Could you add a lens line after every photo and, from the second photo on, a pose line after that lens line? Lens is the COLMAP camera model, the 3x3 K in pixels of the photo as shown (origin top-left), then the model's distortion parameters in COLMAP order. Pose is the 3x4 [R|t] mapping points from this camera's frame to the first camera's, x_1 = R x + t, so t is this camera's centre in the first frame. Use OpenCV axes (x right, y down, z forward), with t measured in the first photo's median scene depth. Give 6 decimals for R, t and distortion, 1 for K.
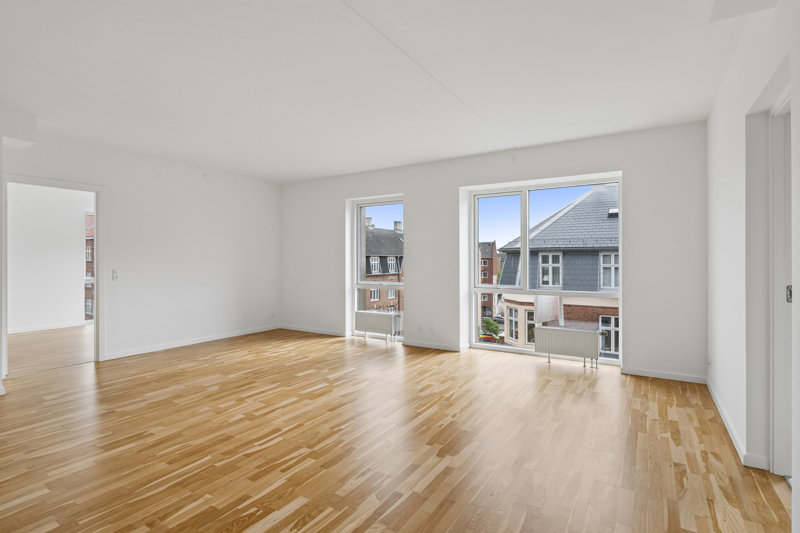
lens RADIAL K [[395.0, 0, 400.0], [0, 395.0, 266.5], [0, 0, 1]] dist [-0.000402, -0.000798]
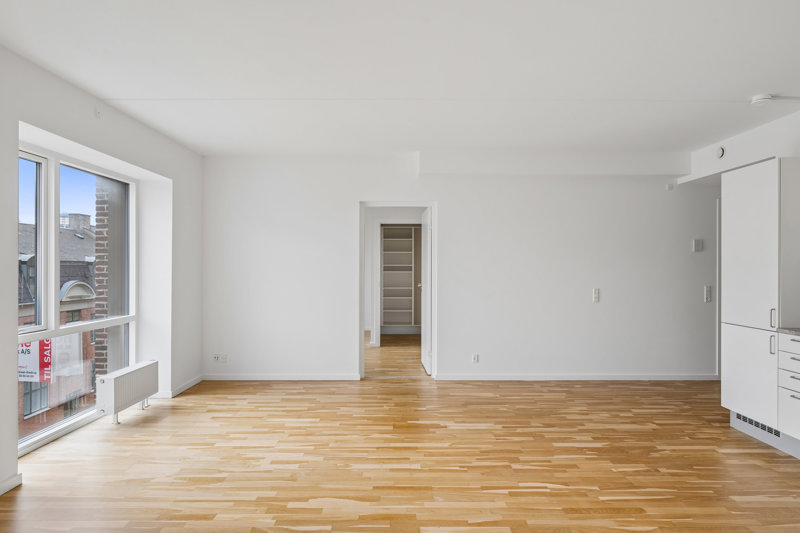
lens RADIAL K [[494.7, 0, 400.0], [0, 494.7, 266.5], [0, 0, 1]] dist [-0.003691, 0.001830]
pose [[-0.542165, -0.001465, 0.840271, -0.758573], [0.010355, 0.999911, 0.008425, -0.043402], [-0.840208, 0.013268, -0.542101, 1.275535]]
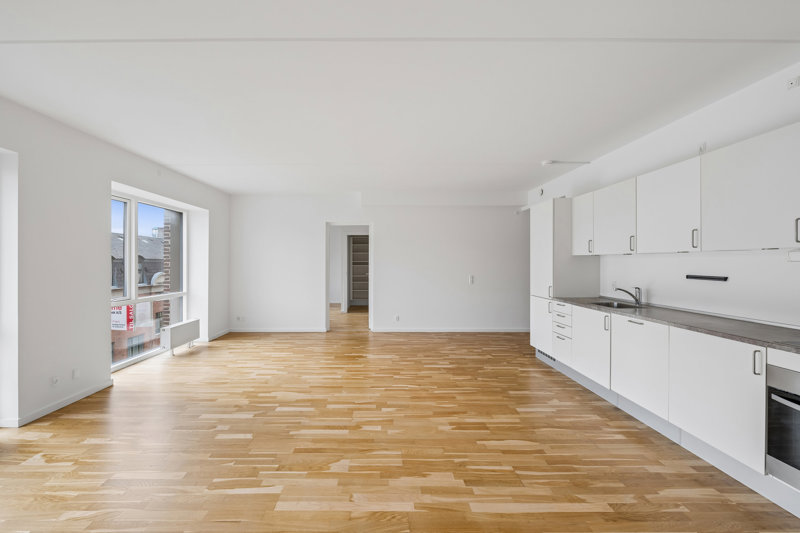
lens RADIAL K [[336.2, 0, 381.8], [0, 336.2, 263.3], [0, 0, 1]] dist [0.000211, -0.000157]
pose [[-0.534246, -0.002778, 0.845324, -0.977937], [0.012807, 0.999853, 0.011380, -0.042381], [-0.845232, 0.016906, -0.534132, 1.220895]]
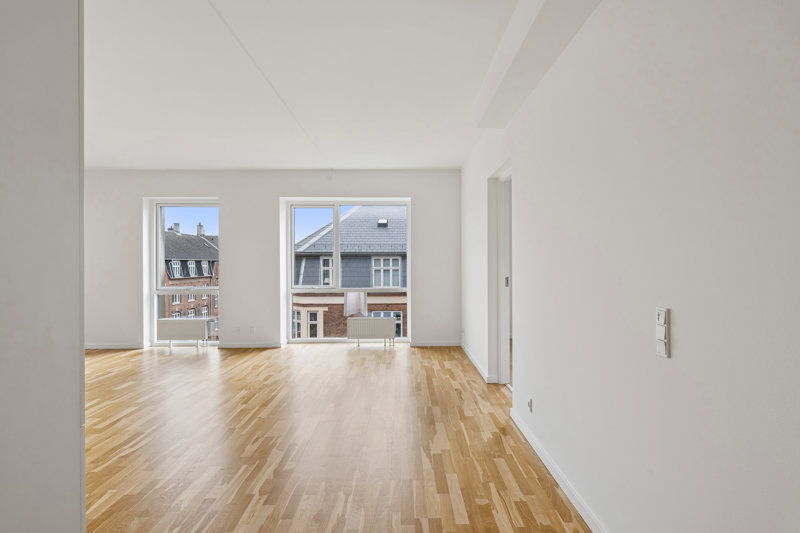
lens RADIAL K [[401.9, 0, 400.0], [0, 401.9, 266.5], [0, 0, 1]] dist [0.000508, -0.000263]
pose [[0.846872, -0.006706, 0.531755, -0.213431], [0.011804, 0.999911, -0.006190, 0.004157], [-0.531666, 0.011519, 0.846876, -0.160075]]
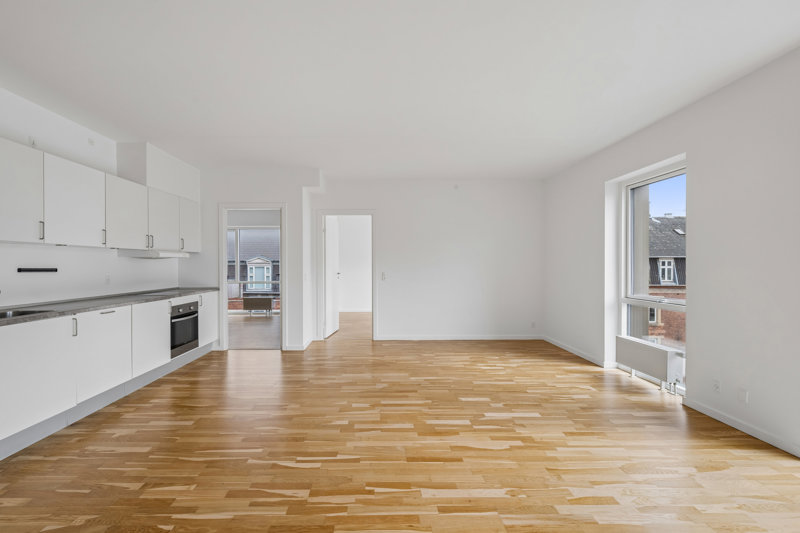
lens RADIAL K [[343.4, 0, 377.8], [0, 343.4, 266.5], [0, 0, 1]] dist [0.000006, -0.000045]
pose [[0.534888, 0.001507, -0.844921, 0.296344], [-0.010506, 0.999933, -0.004867, -0.006705], [0.844857, 0.011480, 0.534868, 0.487025]]
